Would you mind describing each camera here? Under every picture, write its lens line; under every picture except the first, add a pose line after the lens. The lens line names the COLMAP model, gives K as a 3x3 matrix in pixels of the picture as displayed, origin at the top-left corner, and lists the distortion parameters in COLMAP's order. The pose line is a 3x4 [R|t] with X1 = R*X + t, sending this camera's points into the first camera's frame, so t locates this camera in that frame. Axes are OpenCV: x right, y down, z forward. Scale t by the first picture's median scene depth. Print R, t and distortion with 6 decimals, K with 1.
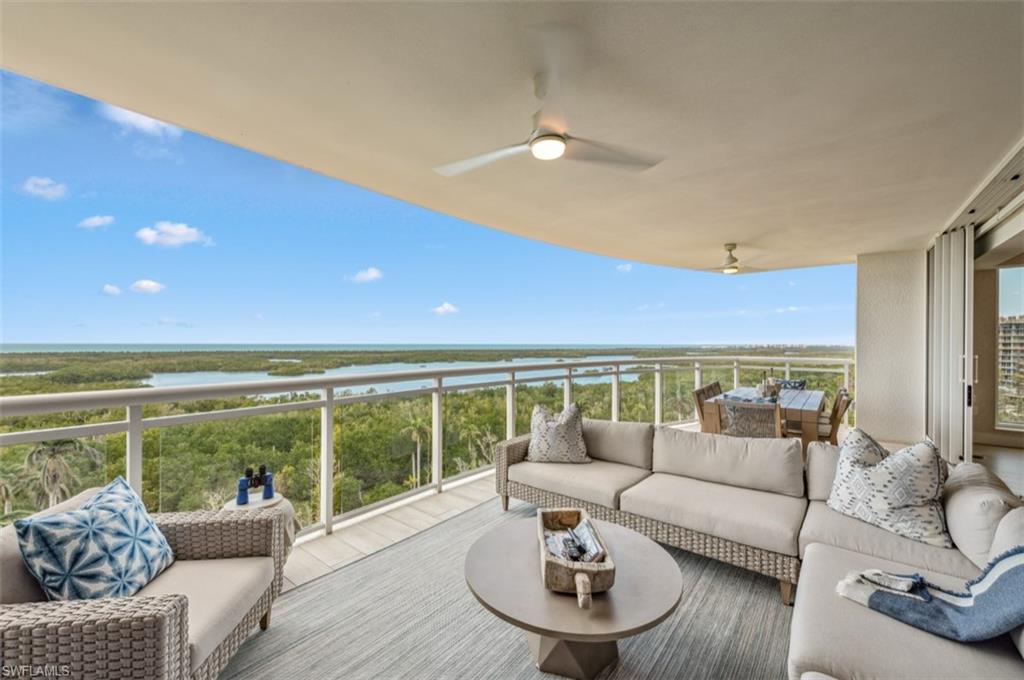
lens RADIAL K [[401.4, 0, 519.5], [0, 401.4, 342.7], [0, 0, 1]] dist [0.011409, -0.000890]
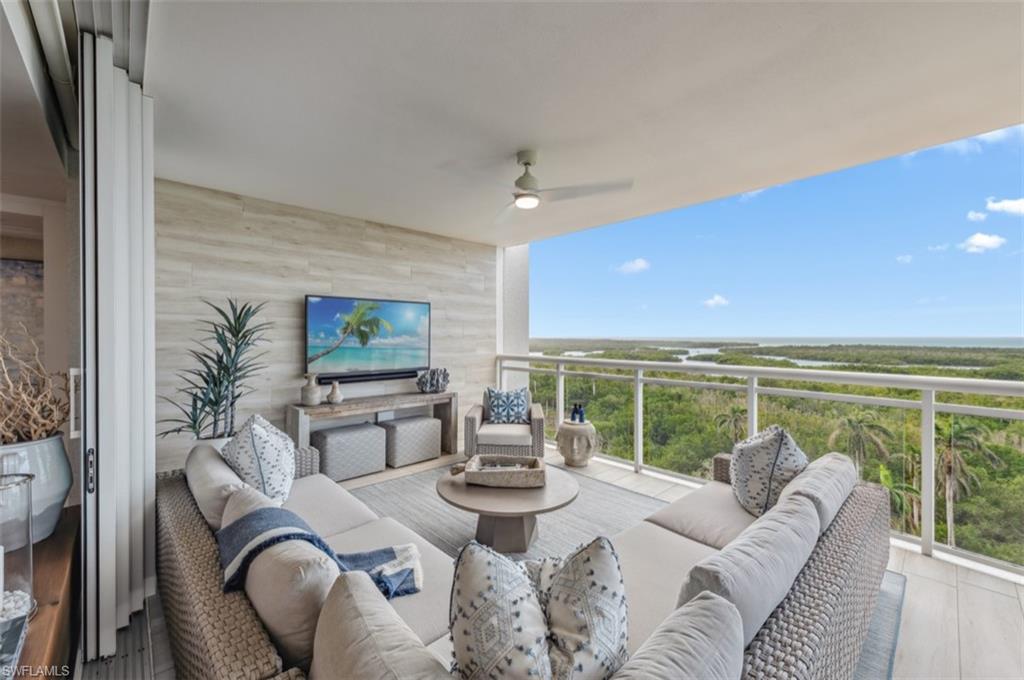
lens RADIAL K [[401.4, 0, 510.4], [0, 401.4, 340.5], [0, 0, 1]] dist [0.011409, -0.000890]
pose [[-0.149182, 0.006308, -0.988790, 1.244536], [-0.000380, 0.999979, 0.006437, 0.003771], [0.988810, 0.001336, -0.149177, 0.974957]]
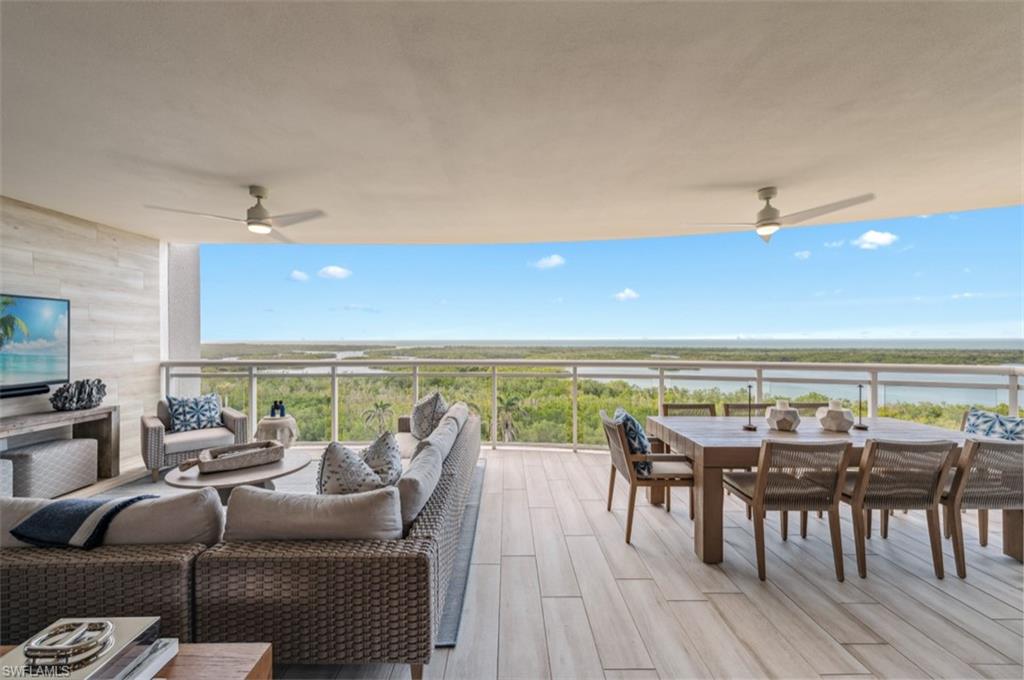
lens RADIAL K [[401.4, 0, 518.7], [0, 401.4, 335.0], [0, 0, 1]] dist [0.011409, -0.000890]
pose [[0.647210, -0.014554, -0.762173, 1.773601], [0.006459, 0.999887, -0.013609, 0.004944], [0.762285, 0.003885, 0.647230, 0.598521]]
